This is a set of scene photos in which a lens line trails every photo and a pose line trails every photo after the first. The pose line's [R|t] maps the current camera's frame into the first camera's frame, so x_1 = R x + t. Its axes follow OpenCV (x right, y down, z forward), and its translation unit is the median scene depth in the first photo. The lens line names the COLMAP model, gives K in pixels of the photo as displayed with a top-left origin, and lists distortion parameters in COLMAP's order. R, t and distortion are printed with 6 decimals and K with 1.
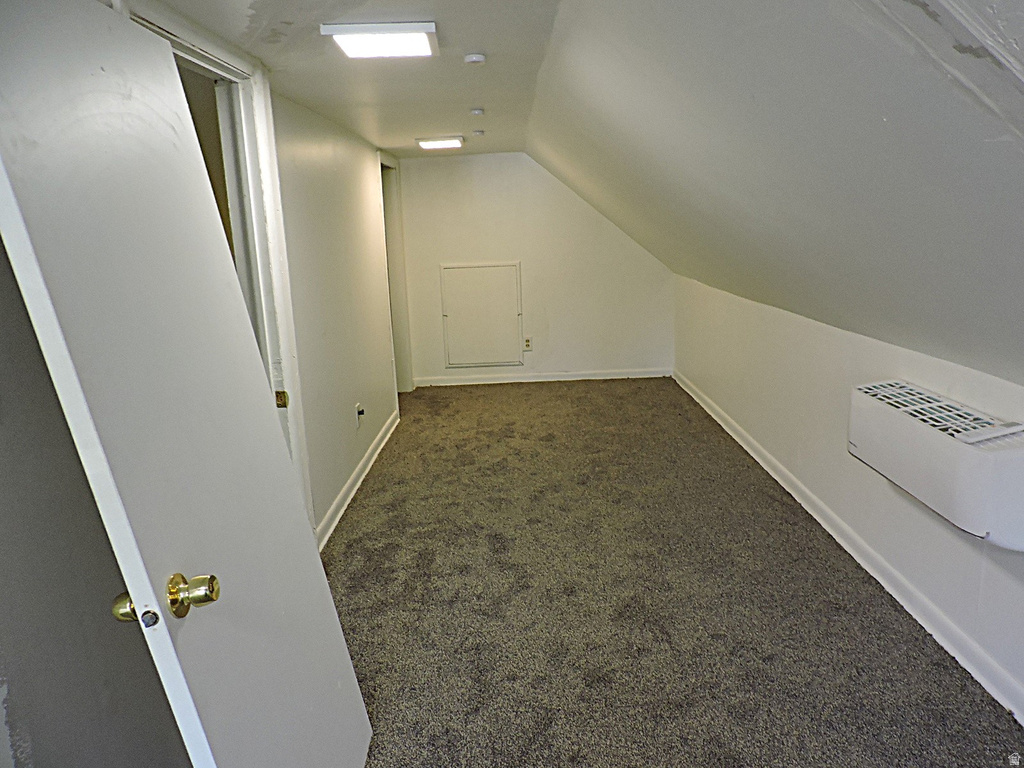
lens RADIAL K [[730.2, 0, 512.4], [0, 730.2, 384.5], [0, 0, 1]] dist [-0.027750, 0.008317]
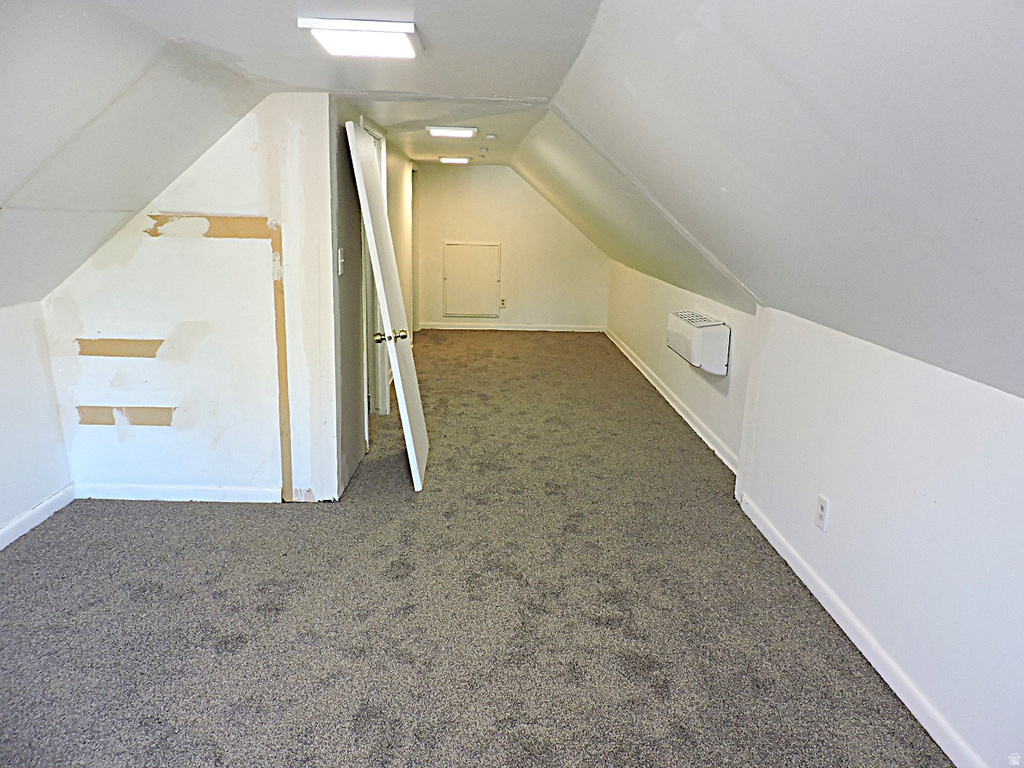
lens RADIAL K [[730.2, 0, 512.9], [0, 730.2, 383.3], [0, 0, 1]] dist [-0.027750, 0.008317]
pose [[0.997261, 0.056722, 0.047472, -0.024195], [-0.057353, 0.998281, 0.012040, 0.108415], [-0.046707, -0.014729, 0.998800, -0.533473]]
